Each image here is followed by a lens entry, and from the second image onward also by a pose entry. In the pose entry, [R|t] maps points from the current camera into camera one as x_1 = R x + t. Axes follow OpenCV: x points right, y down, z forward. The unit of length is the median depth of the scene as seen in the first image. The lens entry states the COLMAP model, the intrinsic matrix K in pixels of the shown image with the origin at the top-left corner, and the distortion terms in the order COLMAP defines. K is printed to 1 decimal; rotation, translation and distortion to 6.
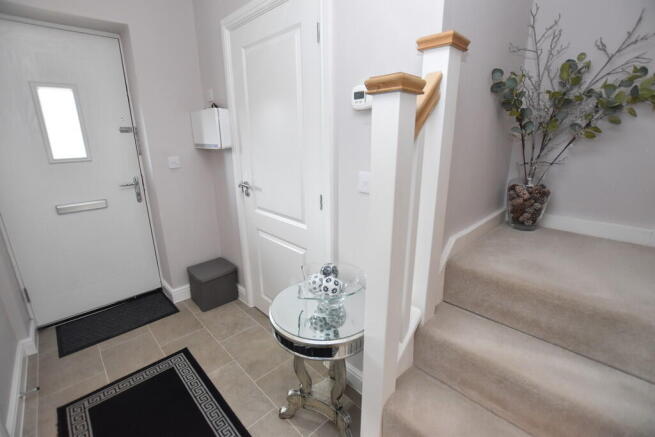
lens RADIAL K [[294.3, 0, 329.2], [0, 294.3, 219.4], [0, 0, 1]] dist [-0.026631, 0.001371]
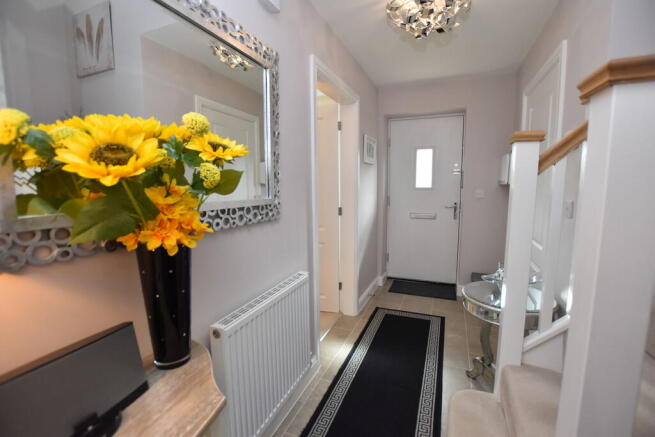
lens RADIAL K [[294.3, 0, 329.2], [0, 294.3, 219.4], [0, 0, 1]] dist [-0.026631, 0.001371]
pose [[0.401043, 0.117343, -0.908513, 0.535098], [-0.249379, 0.968290, 0.014981, 0.094068], [0.881462, 0.220556, 0.417589, -0.212458]]
